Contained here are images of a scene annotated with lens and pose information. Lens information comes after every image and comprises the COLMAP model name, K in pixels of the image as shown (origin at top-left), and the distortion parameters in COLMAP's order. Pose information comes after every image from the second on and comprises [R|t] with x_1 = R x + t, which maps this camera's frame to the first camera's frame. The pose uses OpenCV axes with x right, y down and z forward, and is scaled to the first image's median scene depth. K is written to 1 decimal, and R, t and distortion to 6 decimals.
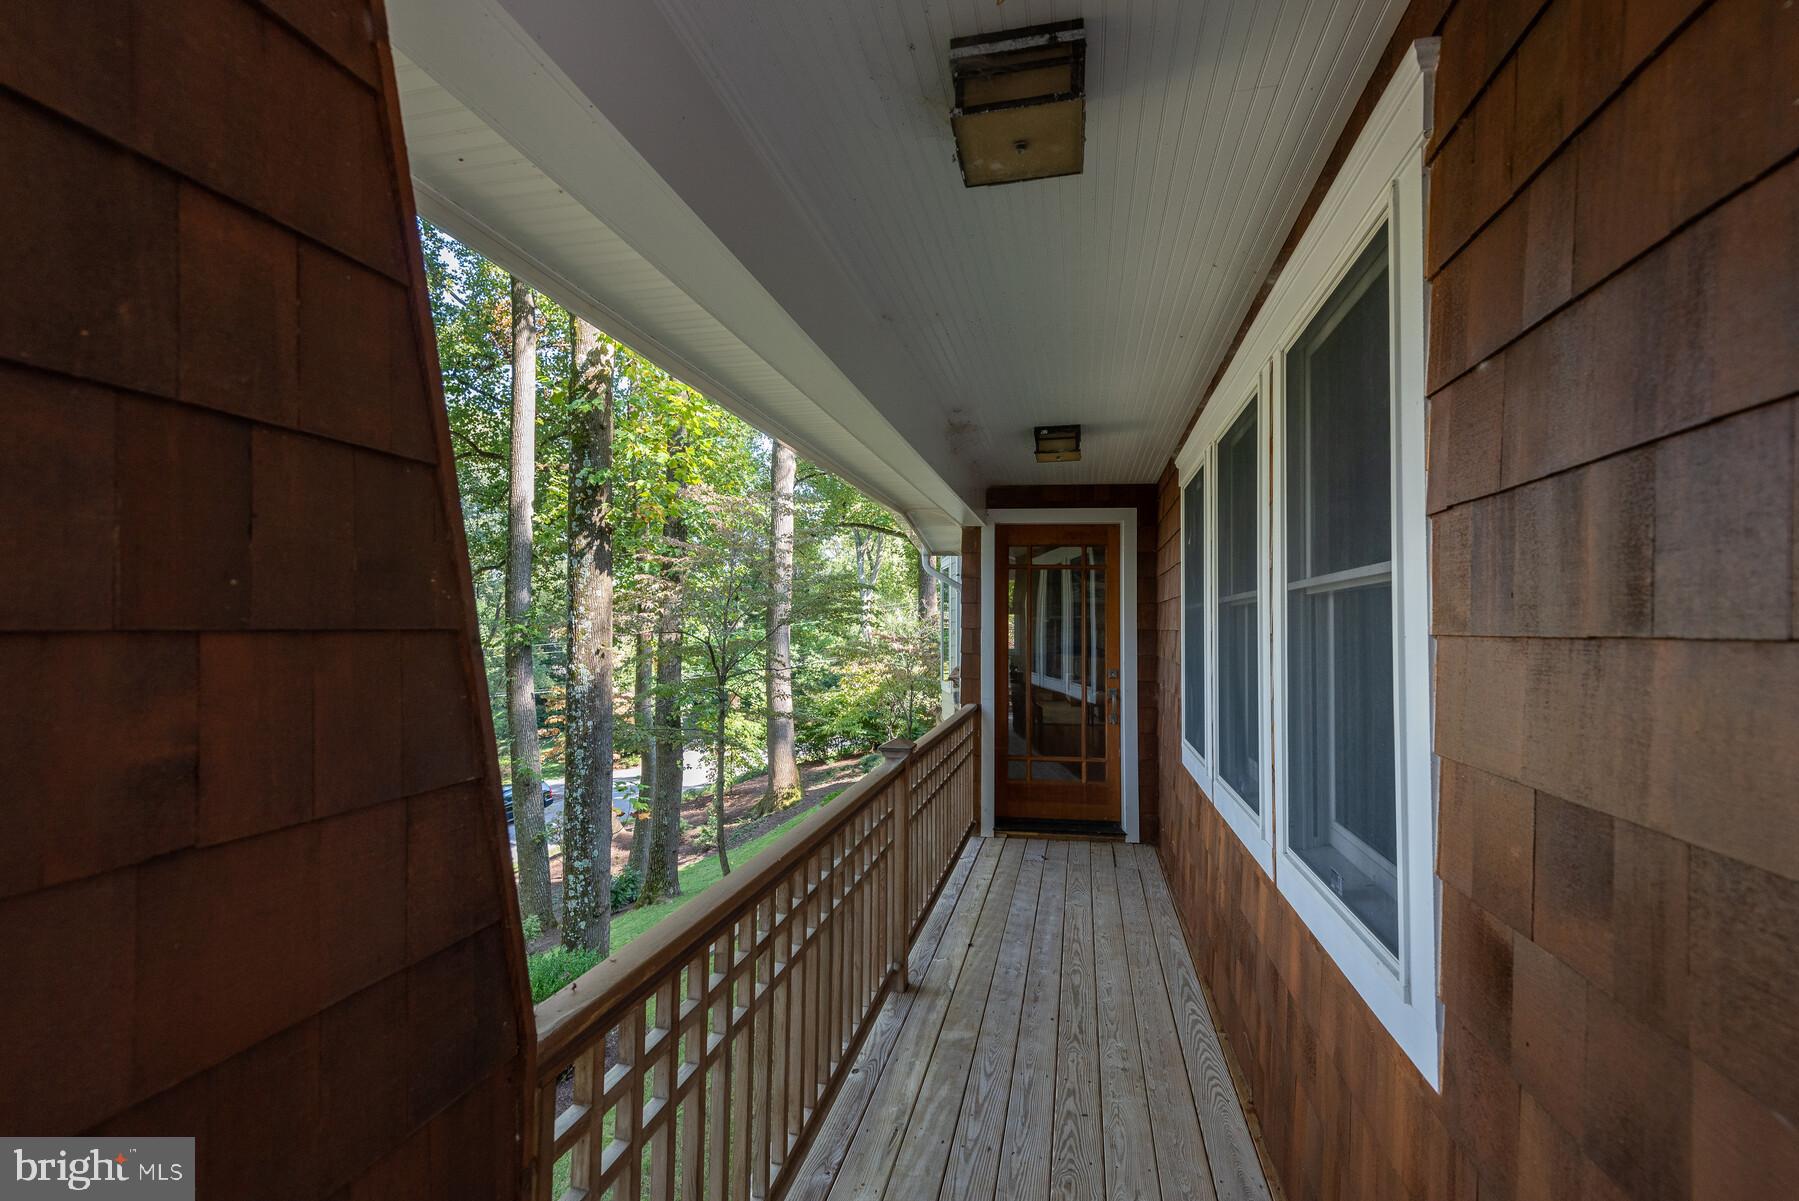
lens RADIAL K [[814.5, 0, 898.3], [0, 814.5, 610.6], [0, 0, 1]] dist [0.027546, -0.014137]
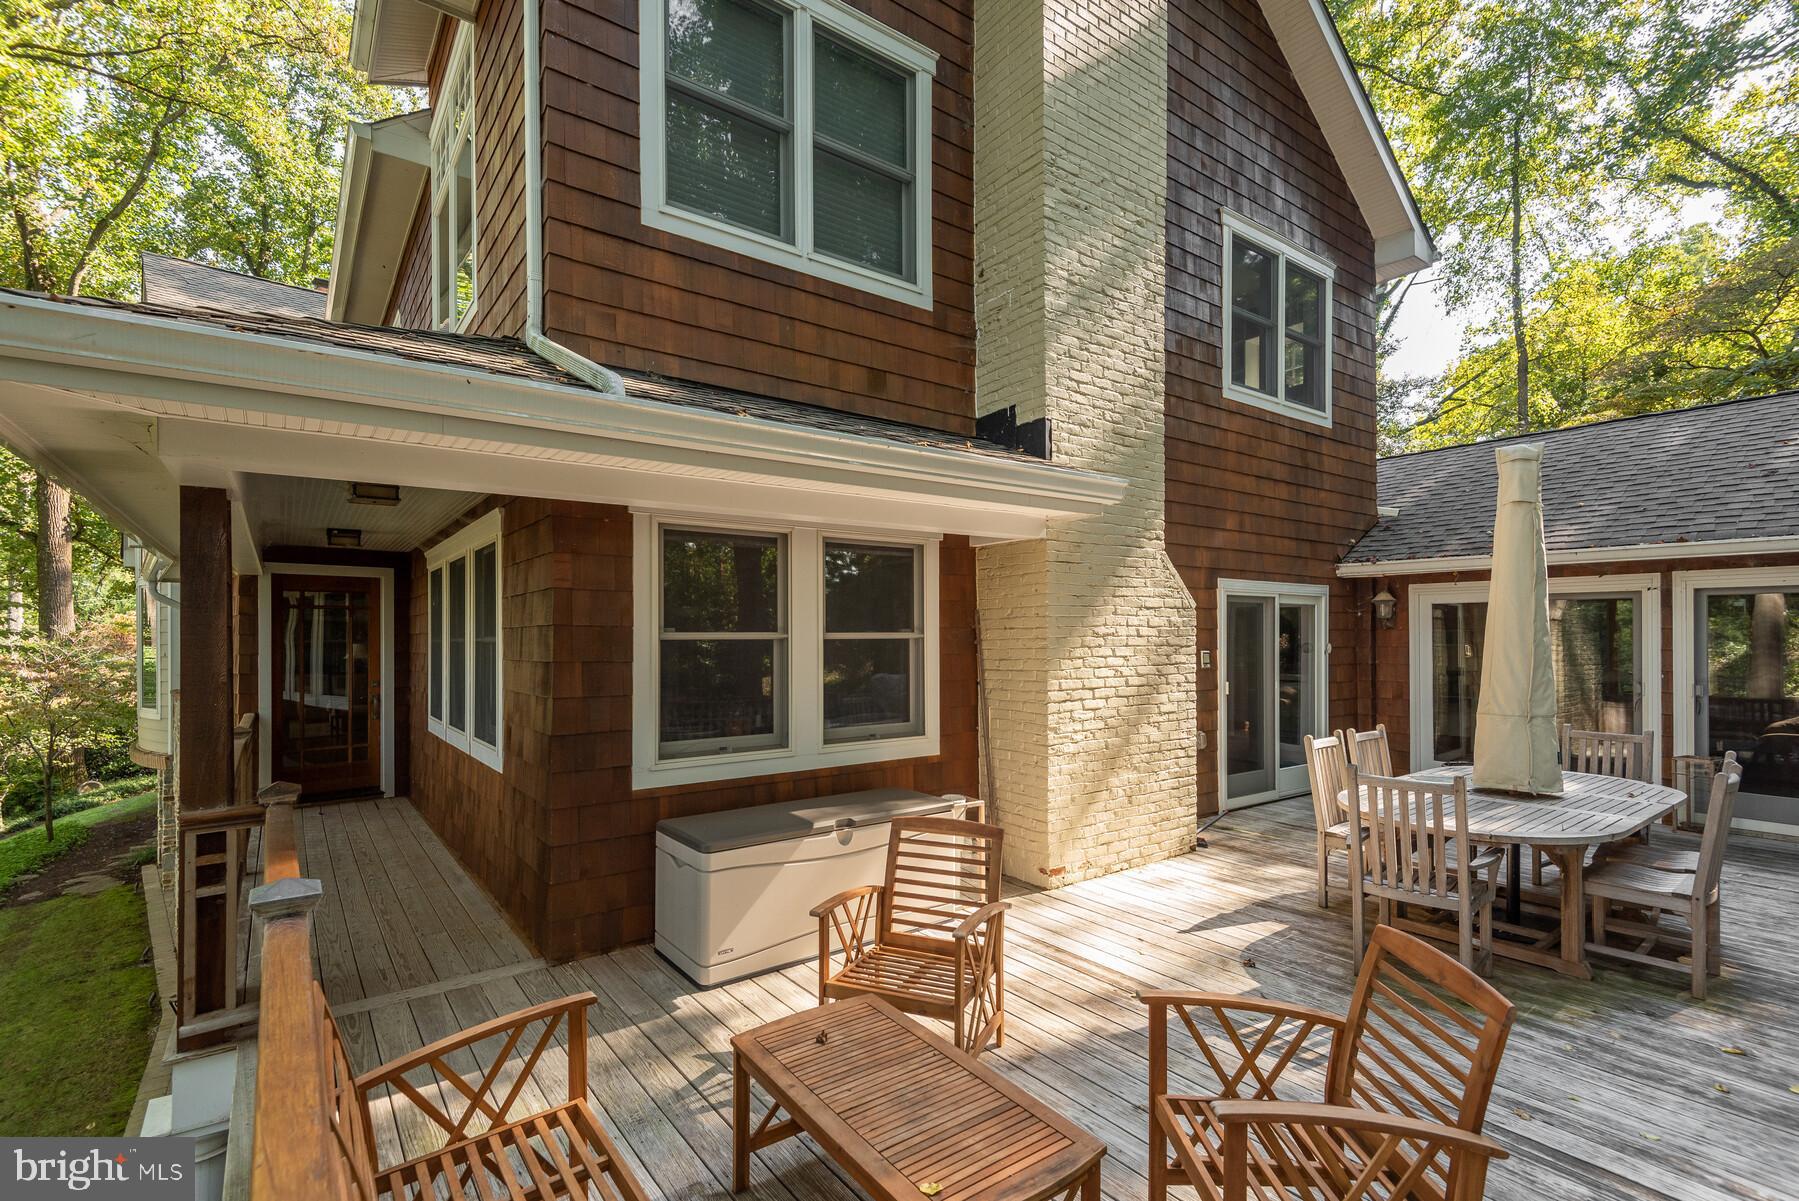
lens RADIAL K [[814.5, 0, 898.3], [0, 814.5, 610.6], [0, 0, 1]] dist [0.027546, -0.014137]
pose [[0.653002, 0.005634, 0.757335, -0.245794], [0.001287, 0.999963, -0.008548, -0.039414], [-0.757355, 0.006556, 0.652970, -0.682551]]
